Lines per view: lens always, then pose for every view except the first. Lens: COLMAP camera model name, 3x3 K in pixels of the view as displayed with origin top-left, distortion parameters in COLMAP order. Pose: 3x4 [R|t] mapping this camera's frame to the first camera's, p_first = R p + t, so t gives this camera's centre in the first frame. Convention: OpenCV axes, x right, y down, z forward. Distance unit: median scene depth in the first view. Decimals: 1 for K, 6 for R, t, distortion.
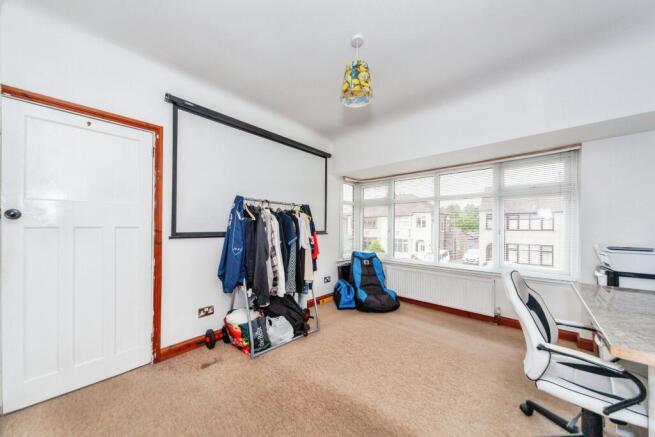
lens RADIAL K [[224.8, 0, 327.5], [0, 224.8, 218.5], [0, 0, 1]] dist [0.000127, 0.000005]
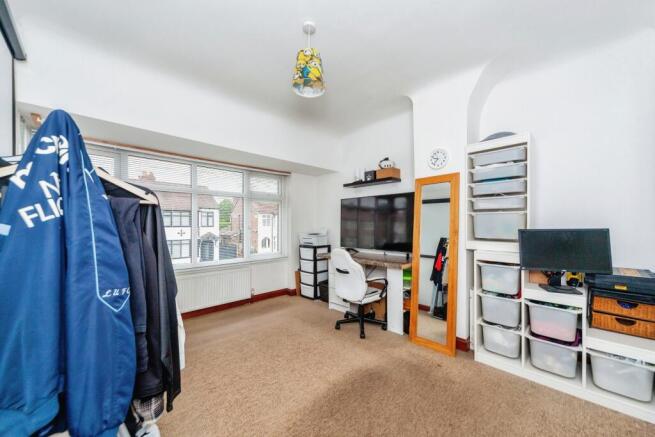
lens RADIAL K [[244.2, 0, 327.5], [0, 244.2, 218.5], [0, 0, 1]] dist [0.000532, 0.000017]
pose [[0.065939, 0.018207, 0.997658, -0.589149], [-0.034481, 0.999278, -0.015958, 0.021483], [-0.997228, -0.033348, 0.066519, 0.555338]]
